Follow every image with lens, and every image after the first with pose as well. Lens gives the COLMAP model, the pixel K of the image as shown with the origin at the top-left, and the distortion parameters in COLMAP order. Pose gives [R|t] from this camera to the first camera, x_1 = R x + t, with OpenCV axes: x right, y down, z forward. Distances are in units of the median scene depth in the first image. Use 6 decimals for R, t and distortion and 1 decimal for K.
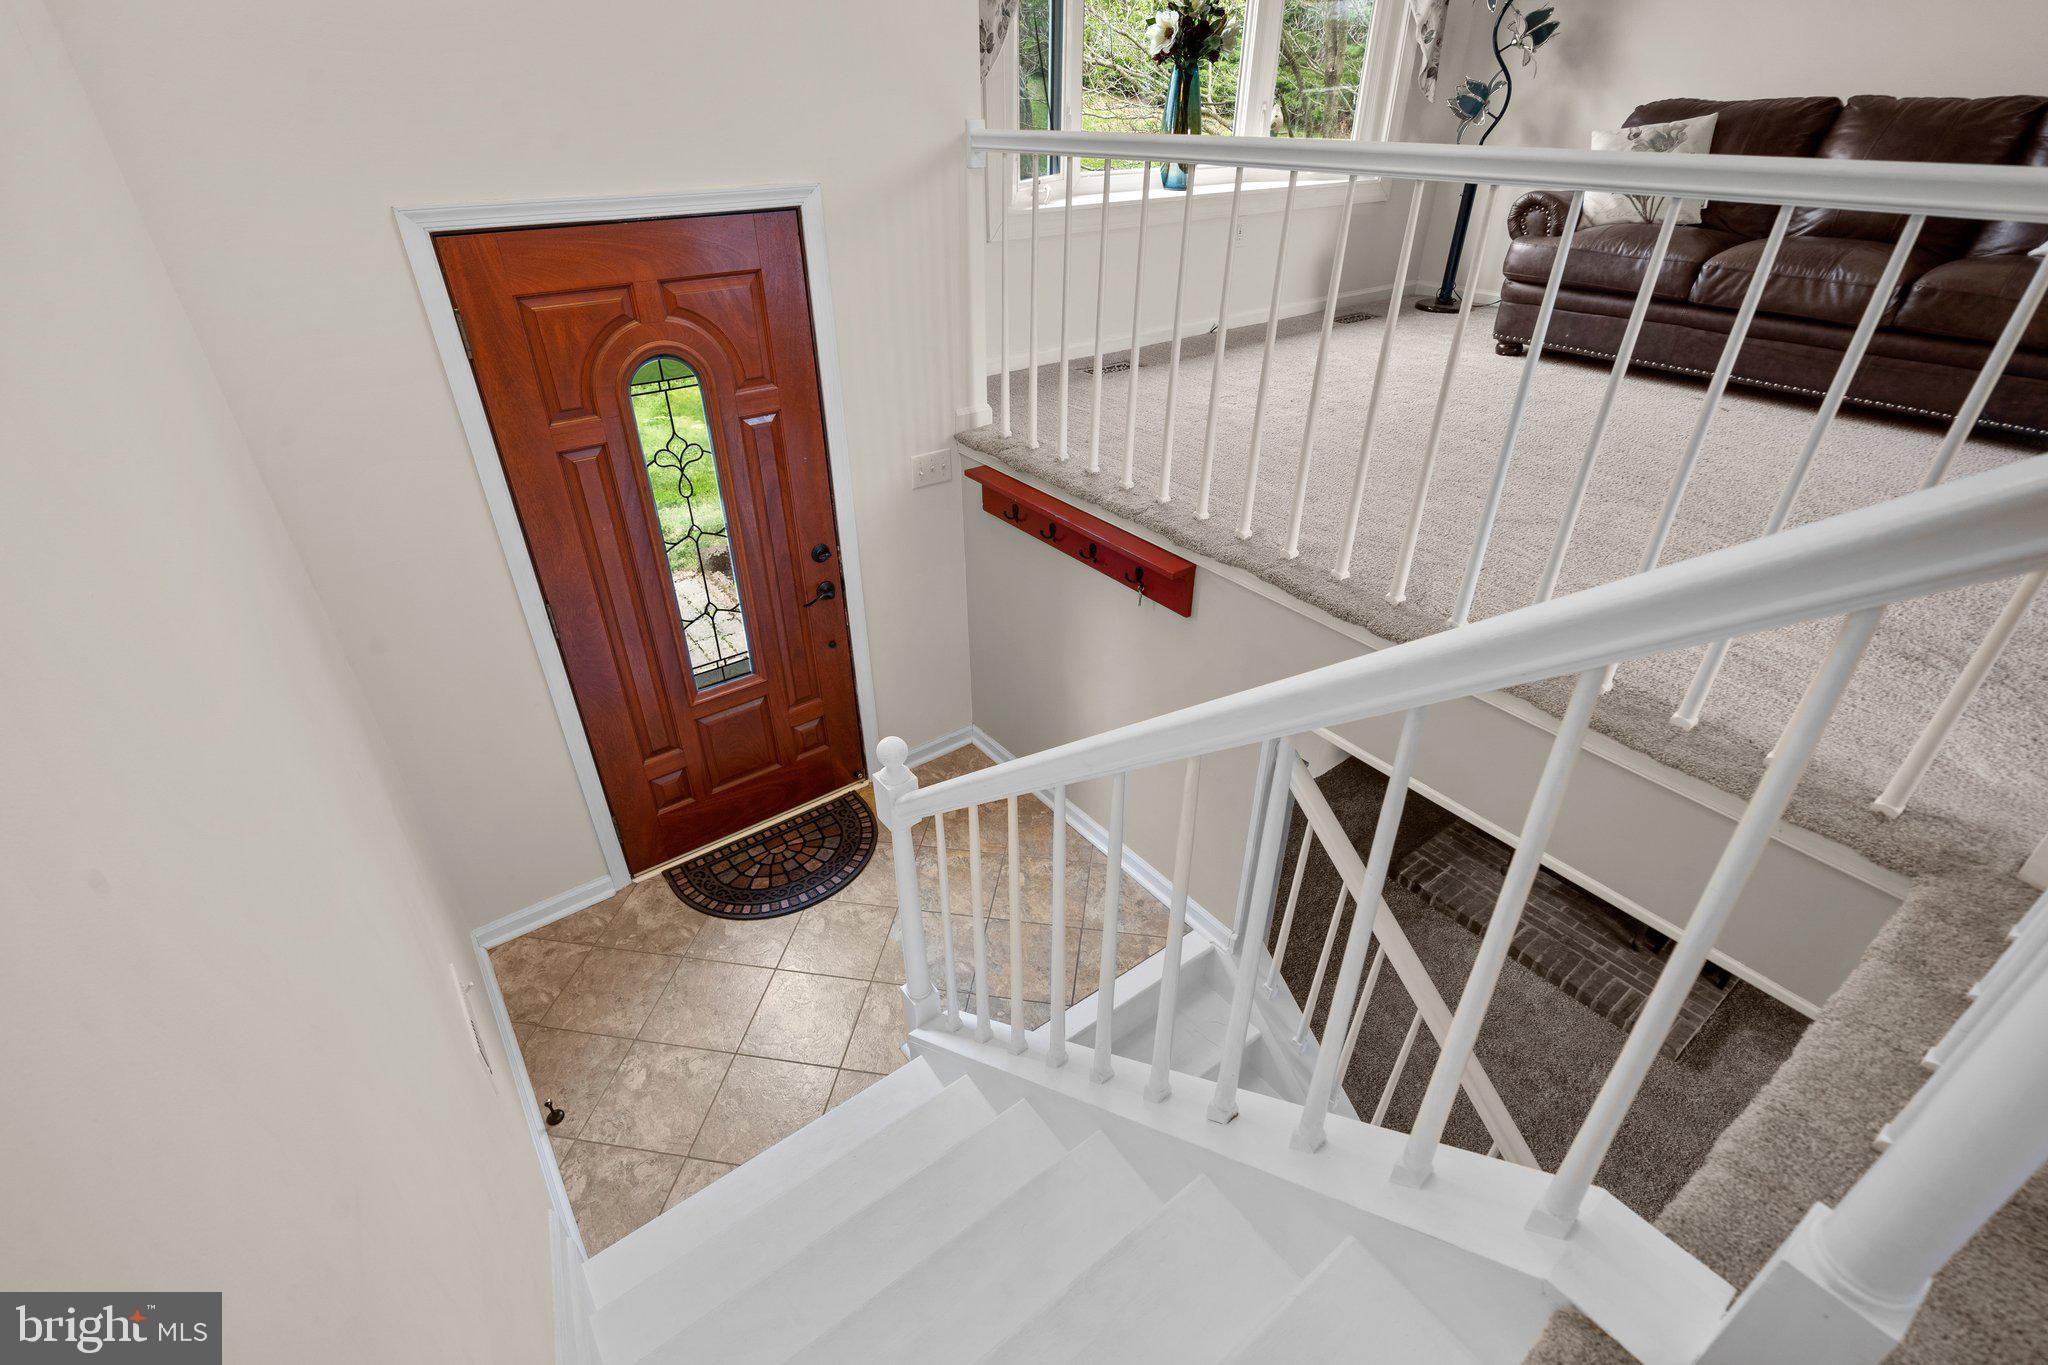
lens RADIAL K [[933.7, 0, 1021.4], [0, 933.7, 681.3], [0, 0, 1]] dist [0.005632, 0.000257]
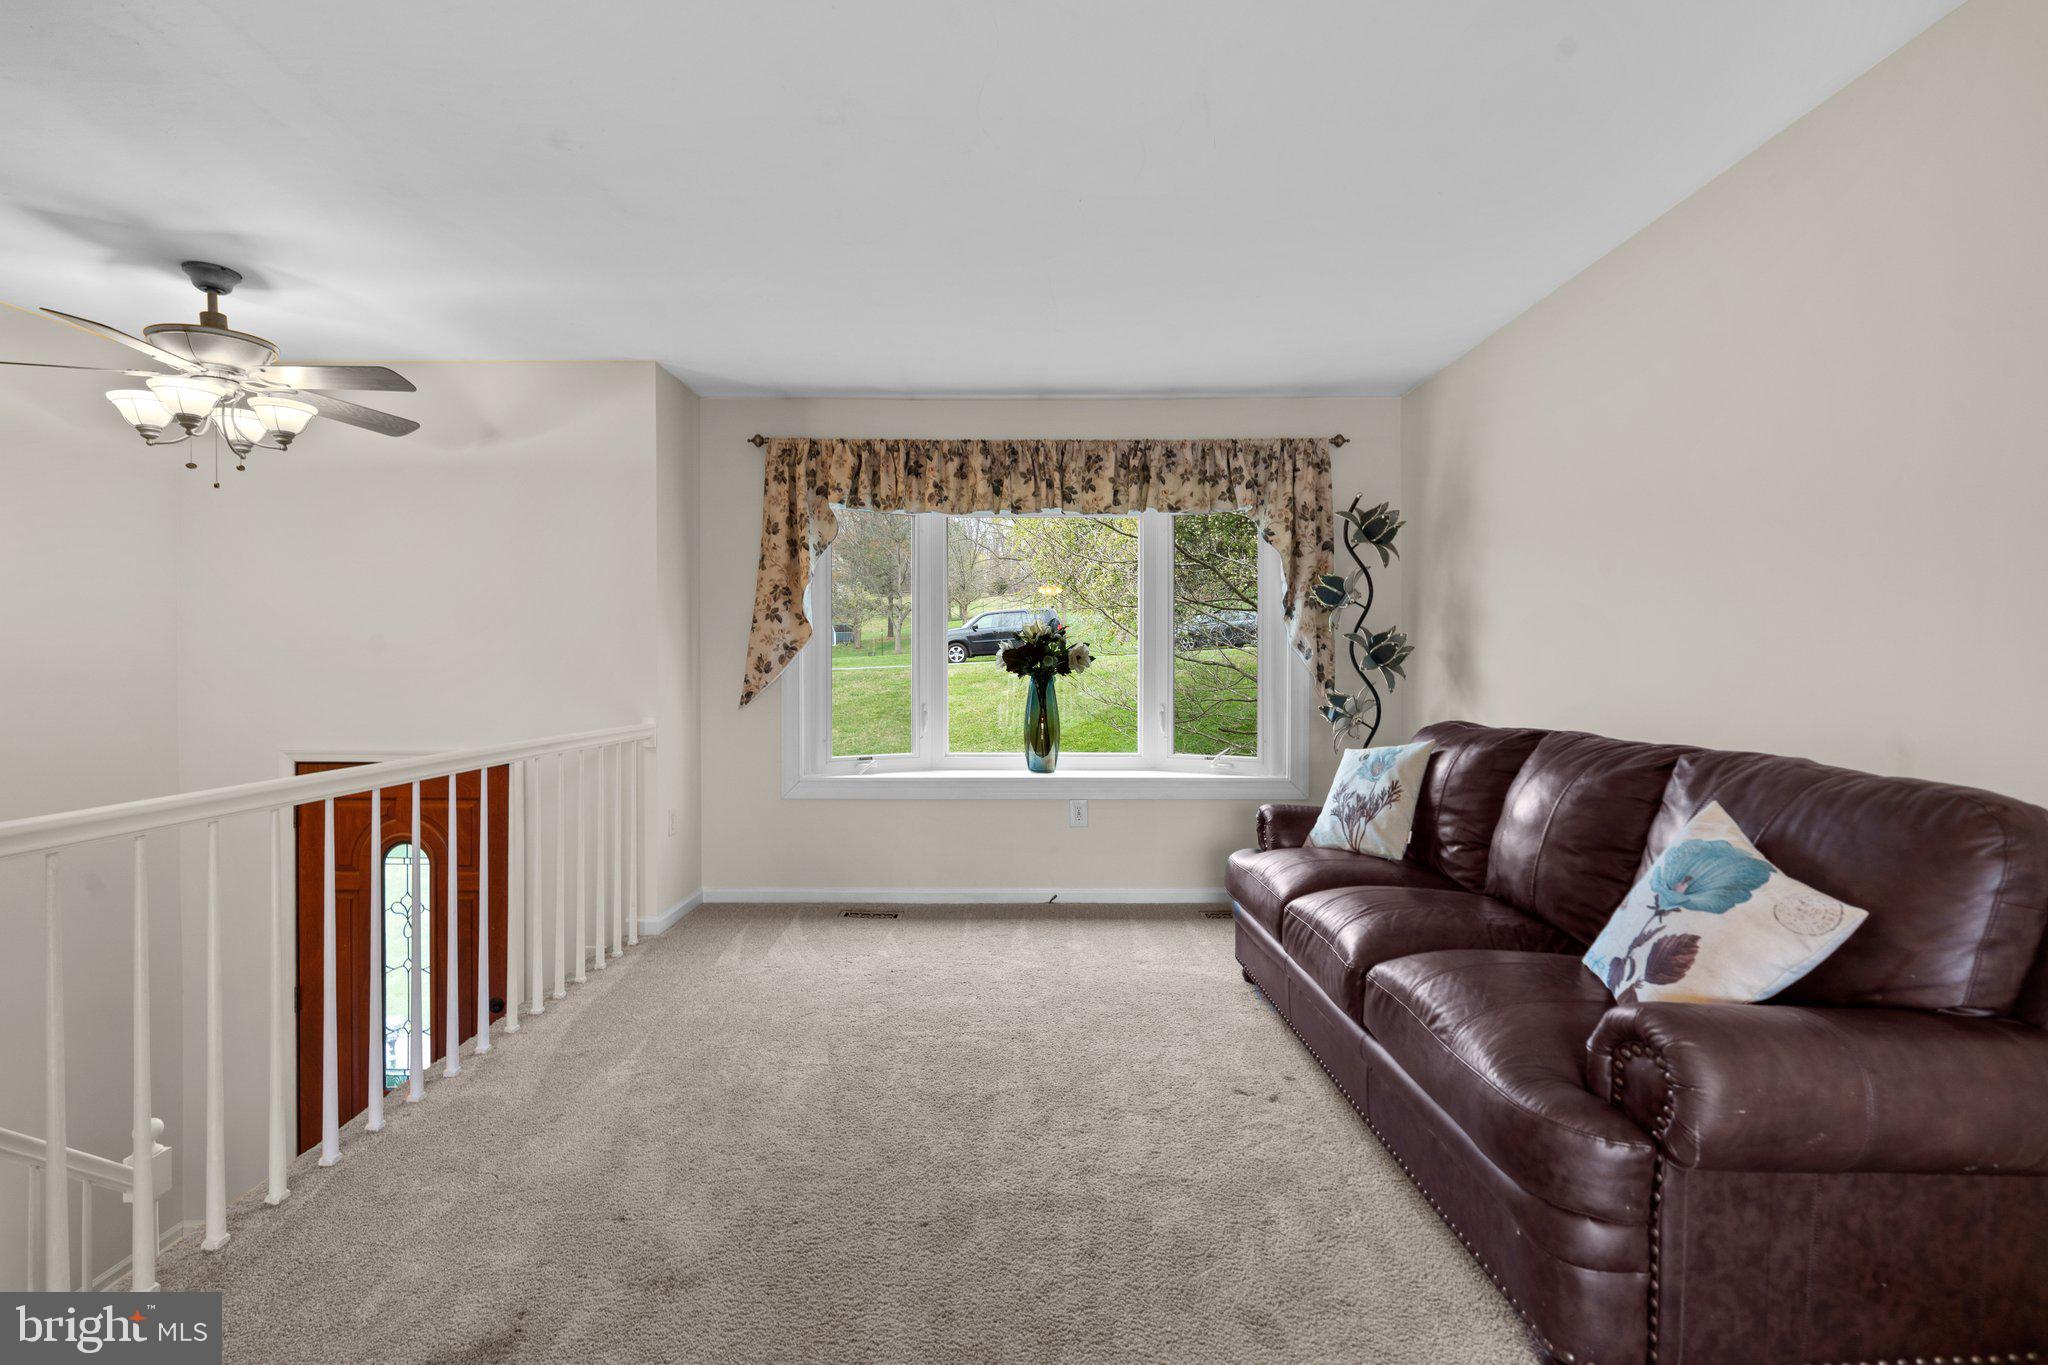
lens RADIAL K [[937.2, 0, 1012.7], [0, 937.2, 674.6], [0, 0, 1]] dist [-0.003017, 0.000062]
pose [[0.794142, 0.006950, -0.607692, 1.087573], [-0.327075, 0.847657, -0.417732, -0.210762], [0.512211, 0.530500, 0.675433, 0.254072]]
